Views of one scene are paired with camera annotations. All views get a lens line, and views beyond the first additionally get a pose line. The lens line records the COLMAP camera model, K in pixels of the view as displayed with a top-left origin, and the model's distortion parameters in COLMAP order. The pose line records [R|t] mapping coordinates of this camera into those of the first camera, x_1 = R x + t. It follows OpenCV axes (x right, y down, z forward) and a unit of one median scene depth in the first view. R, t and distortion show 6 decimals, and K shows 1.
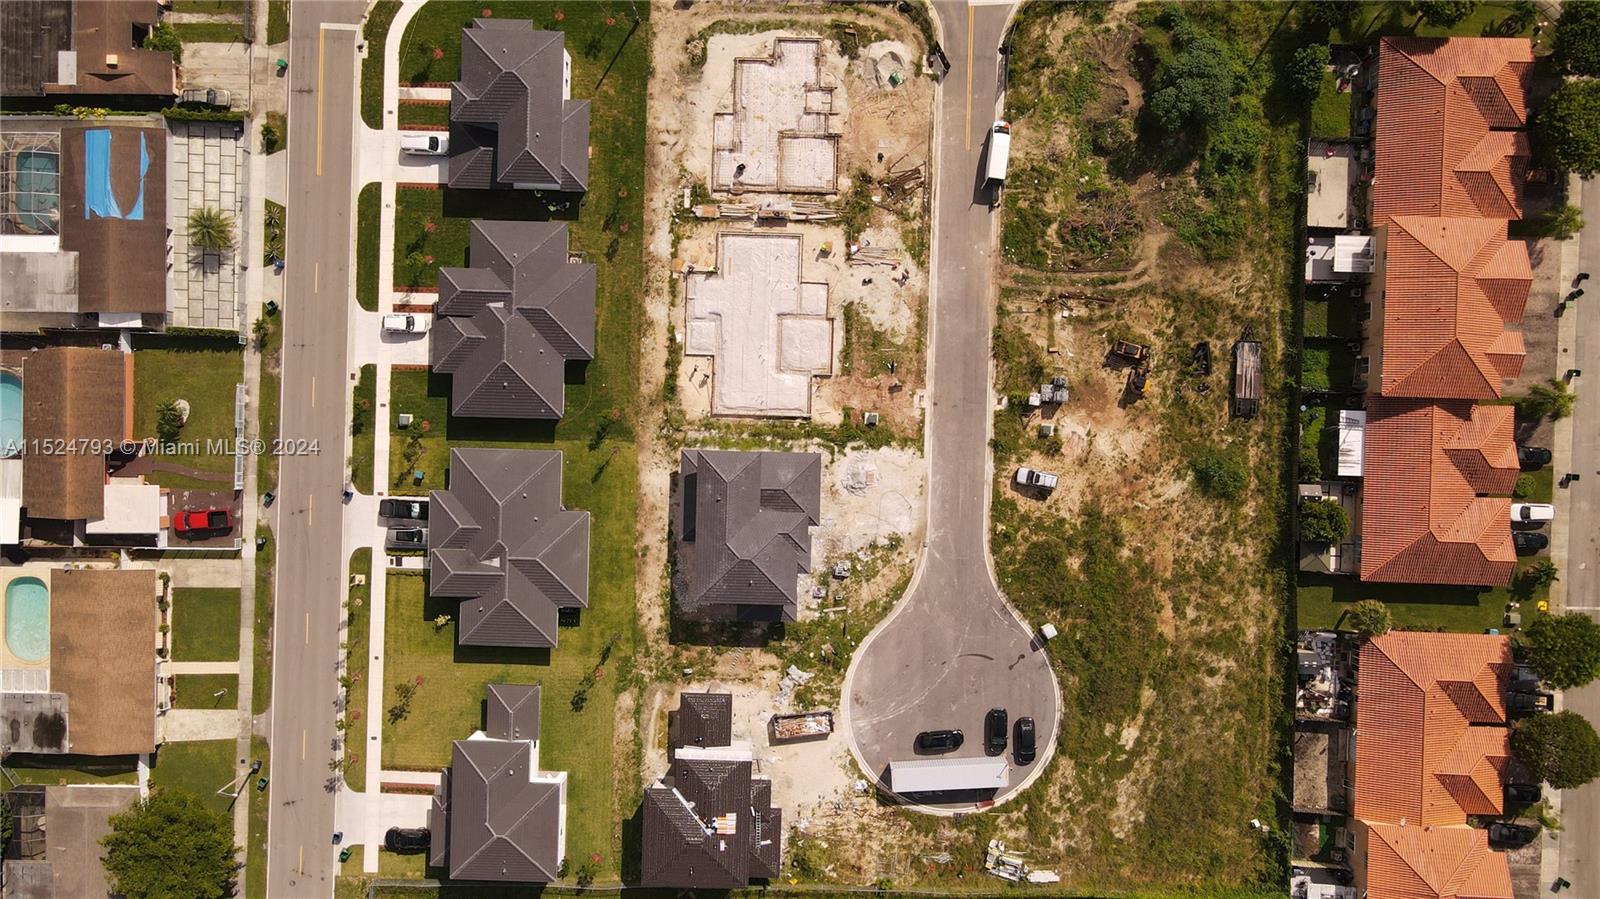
lens RADIAL K [[1179.5, 0, 805.7], [0, 1179.5, 443.9], [0, 0, 1]] dist [-0.005822, 0.046306]
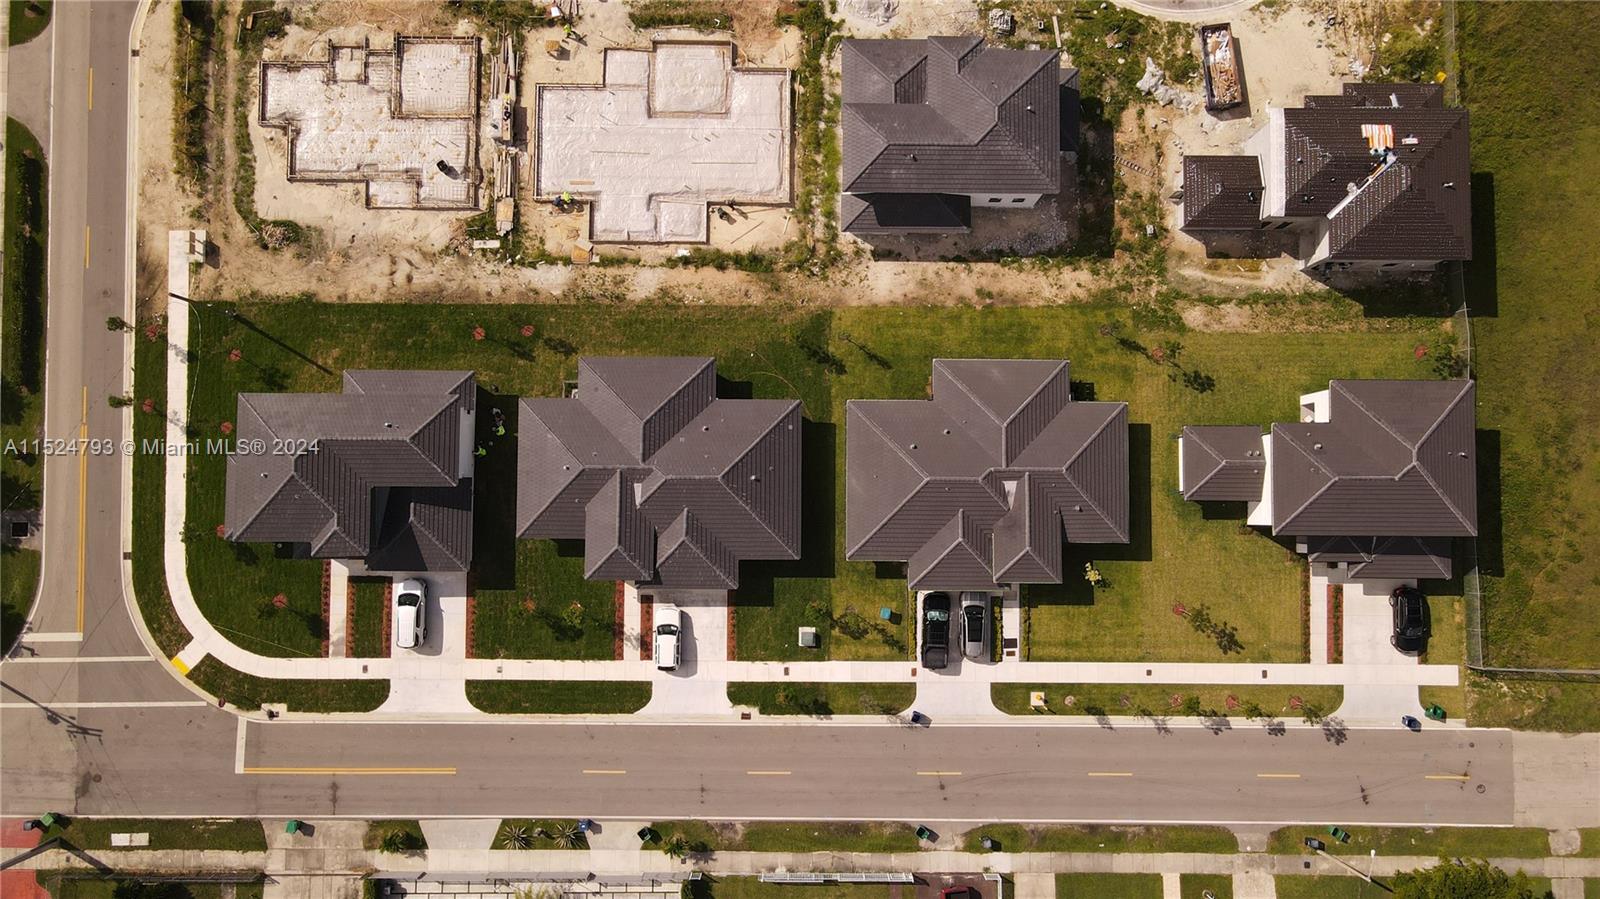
lens RADIAL K [[1179.5, 0, 805.8], [0, 1179.5, 454.3], [0, 0, 1]] dist [-0.005822, 0.046306]
pose [[-0.021494, -0.997733, 0.063765, -0.275674], [0.999767, -0.021338, 0.003119, -0.020789], [-0.001751, 0.063817, 0.997960, 0.297936]]
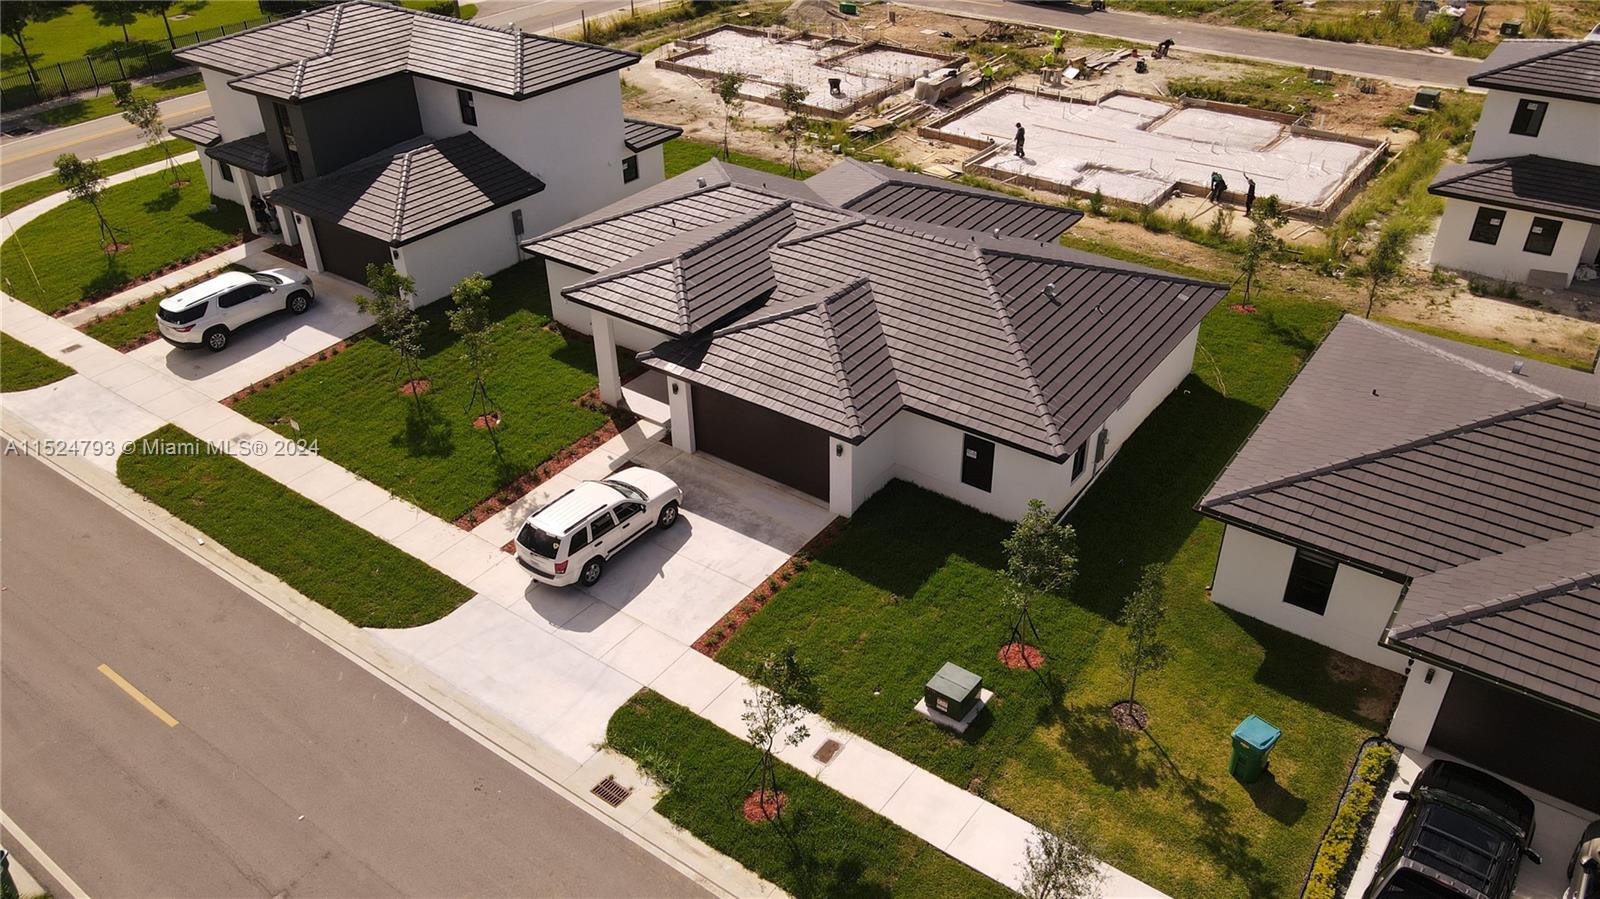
lens RADIAL K [[1179.5, 0, 813.9], [0, 1179.5, 448.8], [0, 0, 1]] dist [-0.005822, 0.046306]
pose [[0.561325, -0.451218, 0.693770, -0.472912], [0.827494, 0.292891, -0.479028, 0.044262], [0.012948, 0.842981, 0.537787, 0.854184]]
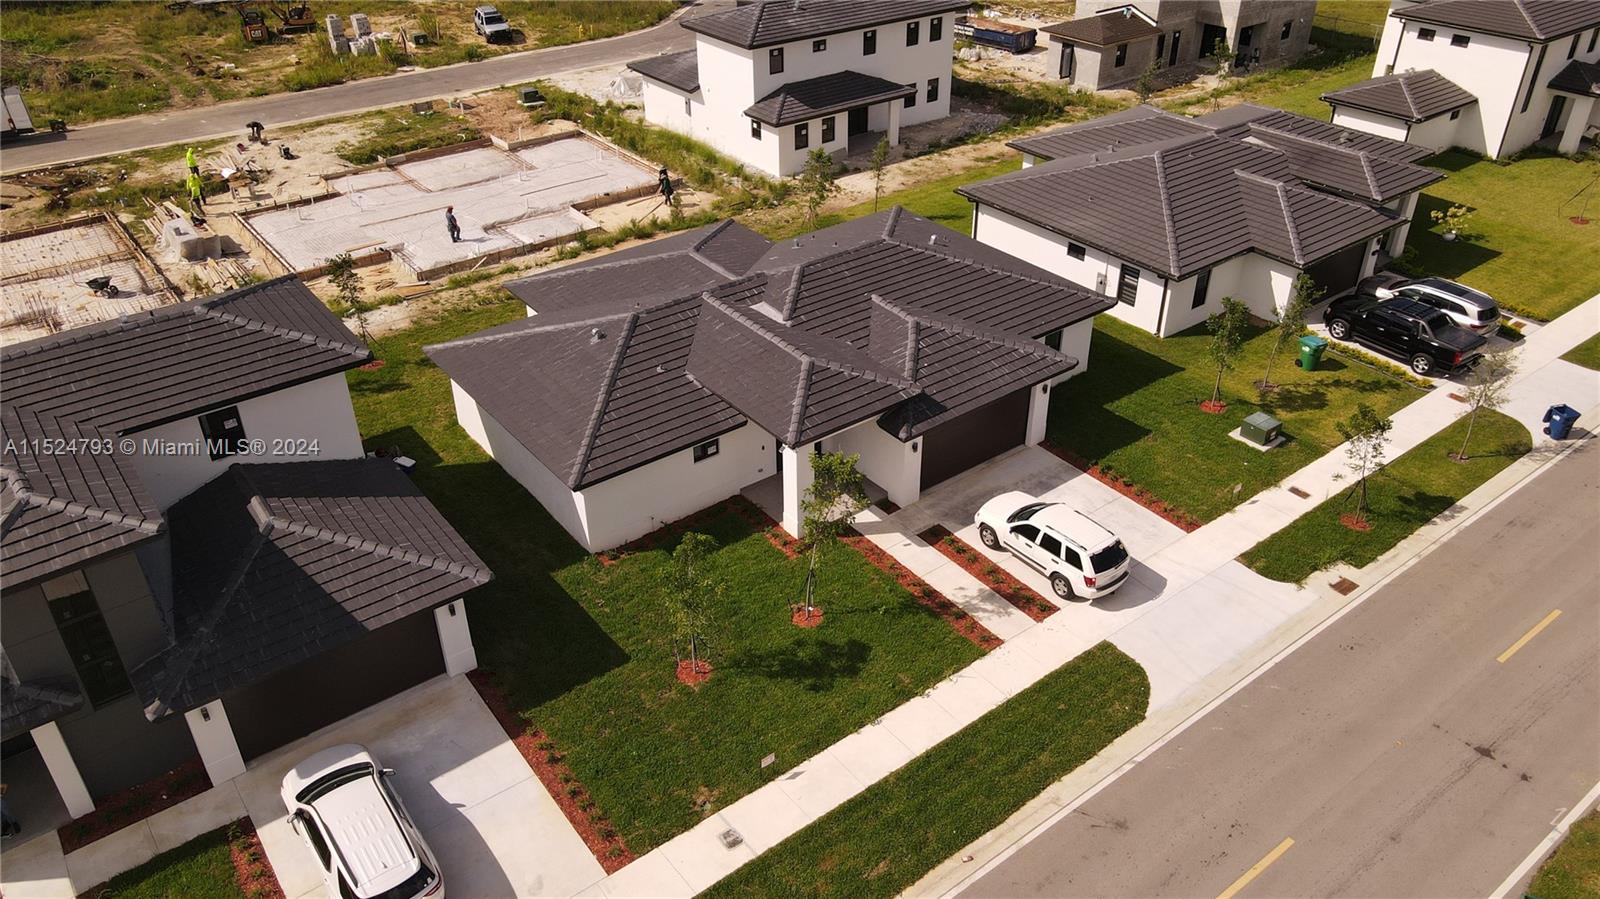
lens RADIAL K [[1179.5, 0, 808.9], [0, 1179.5, 449.6], [0, 0, 1]] dist [-0.005822, 0.046306]
pose [[-0.634008, -0.408931, 0.656361, -0.468296], [0.773236, -0.348230, 0.529946, -0.275527], [0.011853, 0.843511, 0.536981, 0.835399]]
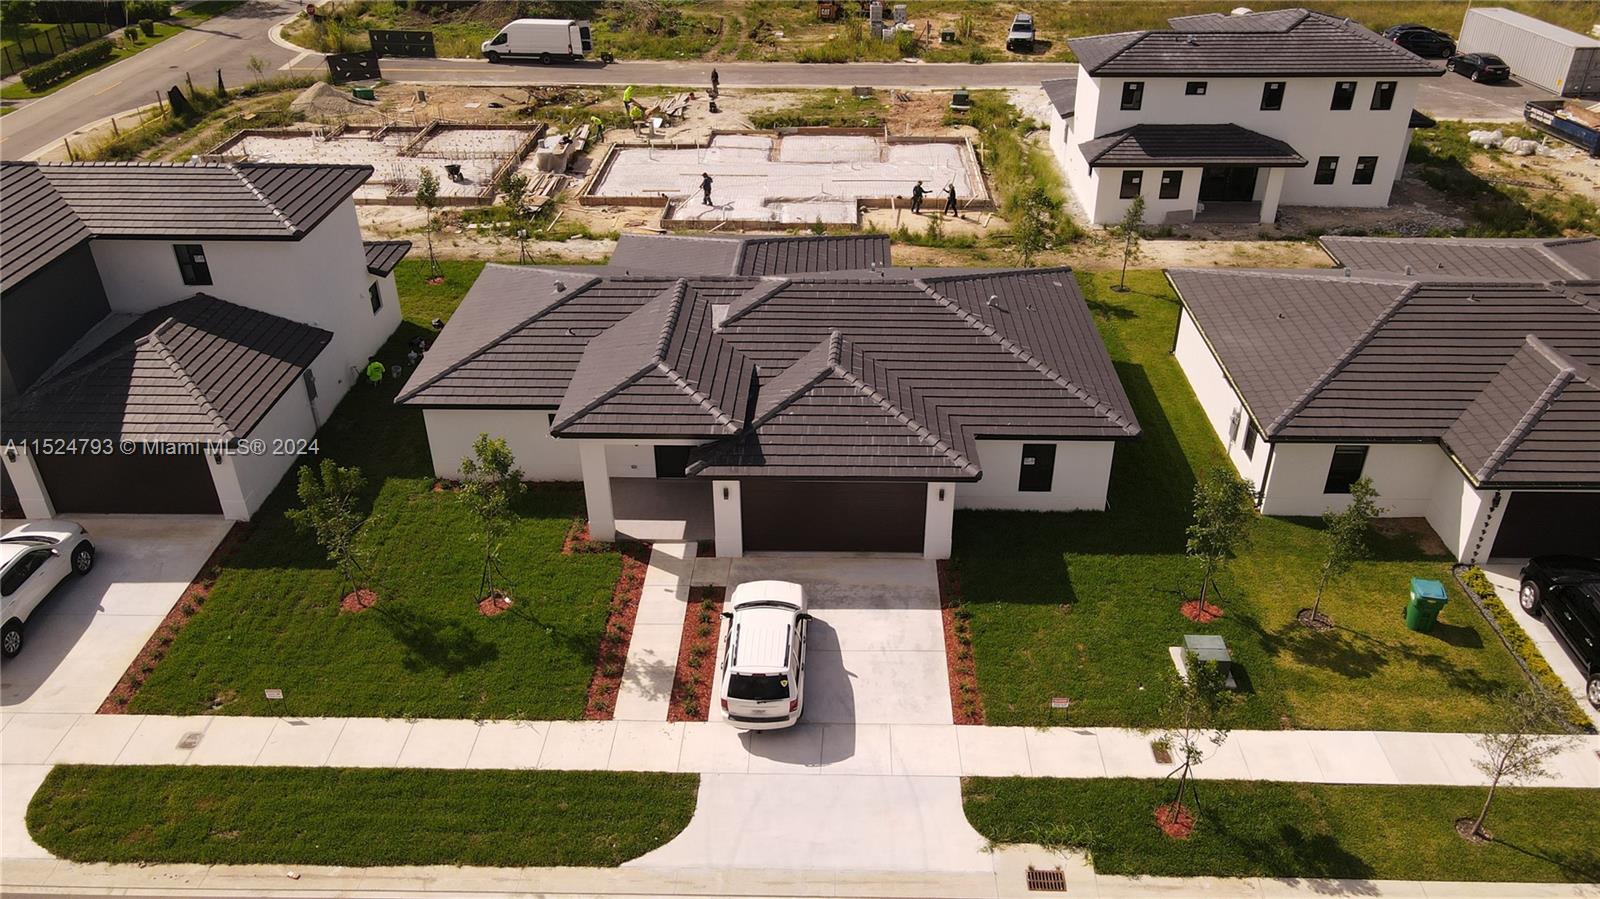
lens RADIAL K [[1179.5, 0, 811.7], [0, 1179.5, 447.1], [0, 0, 1]] dist [-0.005822, 0.046306]
pose [[-0.004786, -0.508888, 0.860819, -0.507021], [0.999937, -0.011216, -0.001071, -0.092211], [0.010201, 0.860760, 0.508910, 0.851600]]
